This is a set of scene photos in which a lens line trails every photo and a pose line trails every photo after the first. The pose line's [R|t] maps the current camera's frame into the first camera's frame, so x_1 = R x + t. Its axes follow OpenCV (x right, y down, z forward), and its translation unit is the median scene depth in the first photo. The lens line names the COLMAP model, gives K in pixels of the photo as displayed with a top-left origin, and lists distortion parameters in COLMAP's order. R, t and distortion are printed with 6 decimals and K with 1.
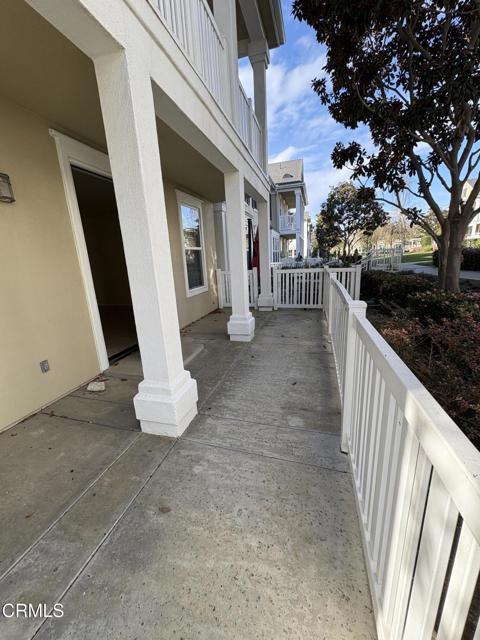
lens RADIAL K [[255.0, 0, 237.8], [0, 255.0, 321.8], [0, 0, 1]] dist [-0.005808, 0.001018]
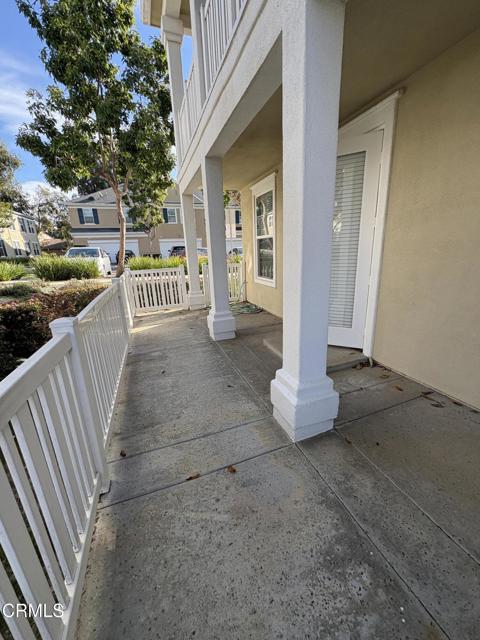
lens RADIAL K [[255.0, 0, 239.3], [0, 255.0, 320.4], [0, 0, 1]] dist [-0.005808, 0.001018]
pose [[-0.804933, 0.243243, -0.541217, 0.457633], [-0.063281, 0.871721, 0.485899, -0.459153], [0.589981, 0.425364, -0.686285, 1.698524]]
